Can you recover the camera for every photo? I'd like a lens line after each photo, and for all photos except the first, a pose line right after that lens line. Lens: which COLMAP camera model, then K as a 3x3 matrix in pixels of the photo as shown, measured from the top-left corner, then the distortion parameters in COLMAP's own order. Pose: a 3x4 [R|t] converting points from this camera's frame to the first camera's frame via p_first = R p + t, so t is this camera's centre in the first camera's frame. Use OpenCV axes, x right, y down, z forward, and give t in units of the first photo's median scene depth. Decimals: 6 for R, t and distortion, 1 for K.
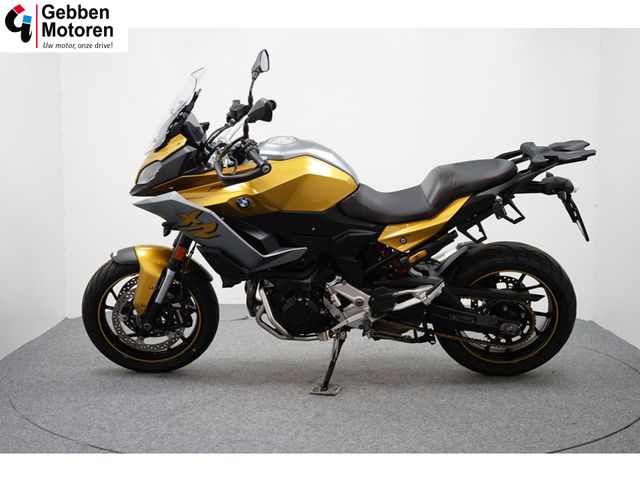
lens RADIAL K [[929.9, 0, 319.2], [0, 929.9, 239.1], [0, 0, 1]] dist [-0.086576, 0.000000]
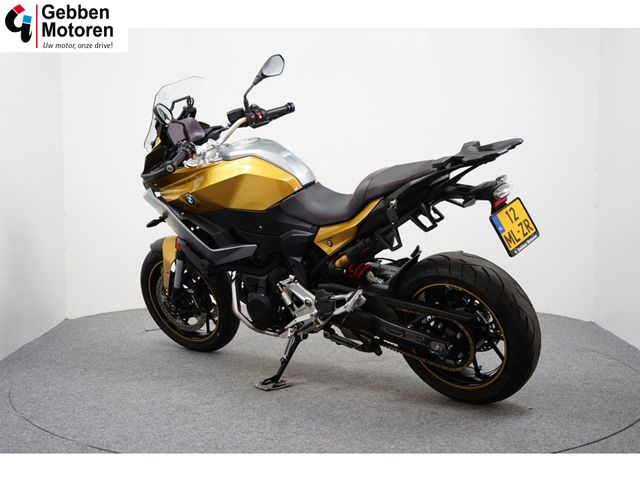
lens RADIAL K [[929.9, 0, 321.6], [0, 929.9, 239.9], [0, 0, 1]] dist [-0.086576, 0.000000]
pose [[0.804935, 0.052985, -0.590992, 0.651023], [-0.057379, 0.998288, 0.011351, -0.012379], [0.590582, 0.024774, 0.806597, 0.204058]]
